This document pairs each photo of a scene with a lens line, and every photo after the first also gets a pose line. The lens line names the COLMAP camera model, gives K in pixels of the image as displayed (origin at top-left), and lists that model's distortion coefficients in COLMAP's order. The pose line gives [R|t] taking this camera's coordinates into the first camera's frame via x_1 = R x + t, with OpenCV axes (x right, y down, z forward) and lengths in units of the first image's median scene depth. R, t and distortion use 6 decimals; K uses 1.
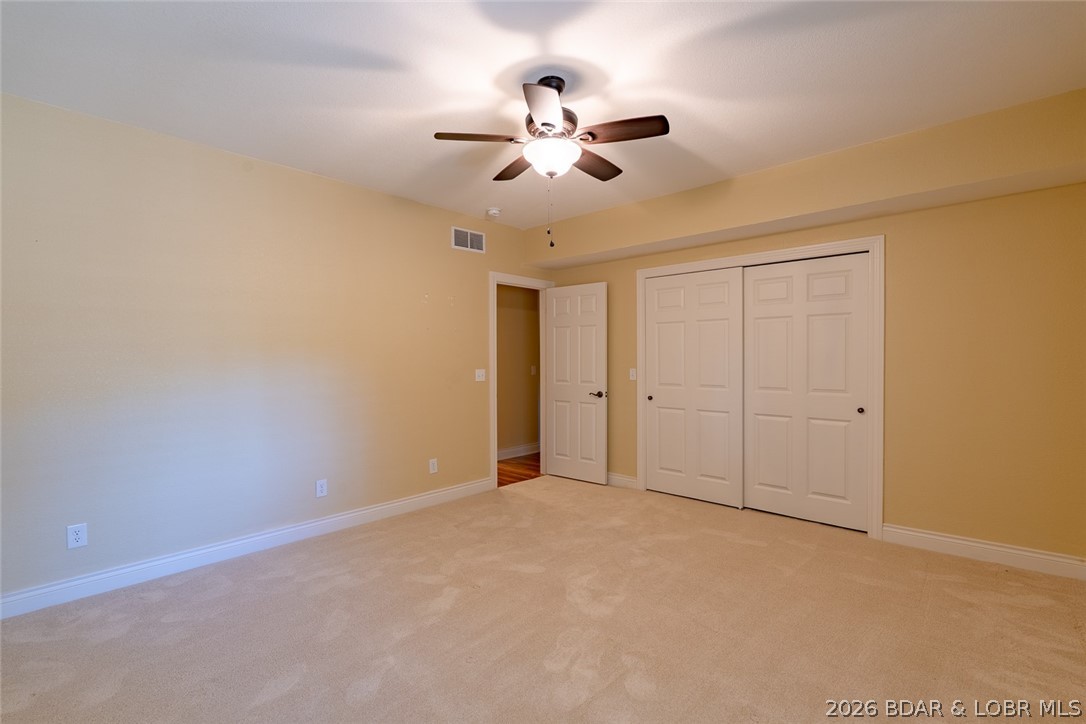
lens RADIAL K [[502.0, 0, 543.0], [0, 502.0, 362.0], [0, 0, 1]] dist [0.001303, -0.000170]
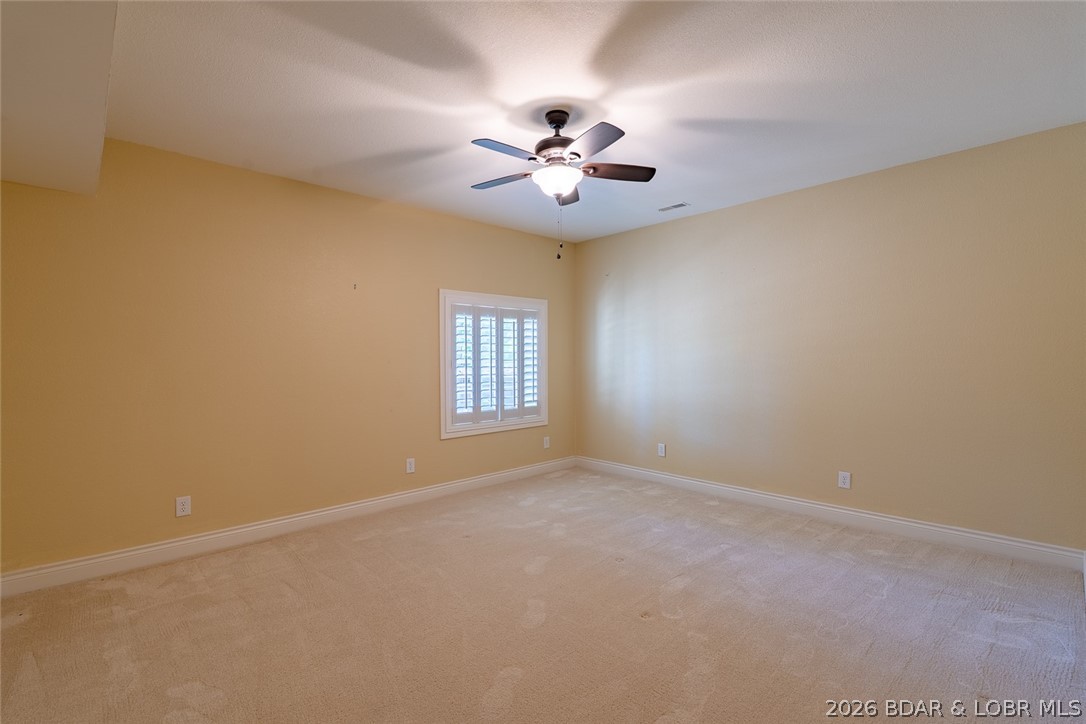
lens RADIAL K [[502.0, 0, 543.0], [0, 502.0, 362.0], [0, 0, 1]] dist [0.001303, -0.000170]
pose [[-0.997995, 0.015141, 0.061463, -0.007957], [0.016122, 0.999750, 0.015494, -0.008348], [-0.061213, 0.016454, -0.997989, 1.376442]]
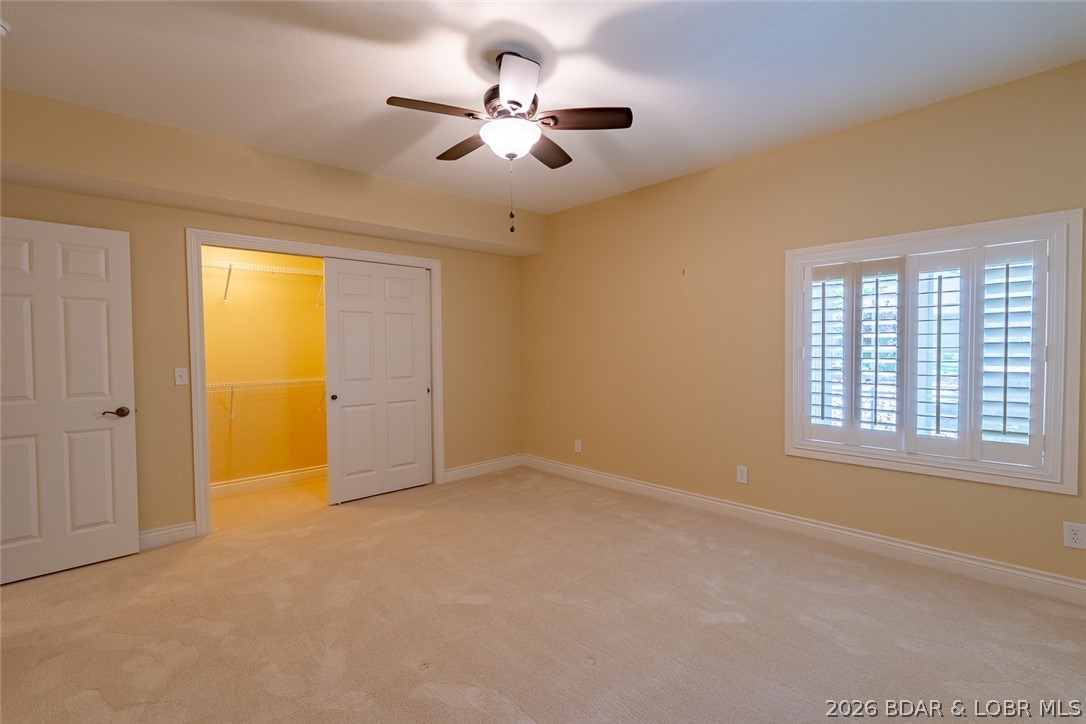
lens RADIAL K [[502.0, 0, 543.0], [0, 502.0, 362.0], [0, 0, 1]] dist [0.001303, -0.000170]
pose [[0.071991, -0.023400, 0.997131, -0.602658], [0.020335, 0.999551, 0.021989, -0.000747], [-0.997198, 0.018693, 0.072435, 0.561479]]
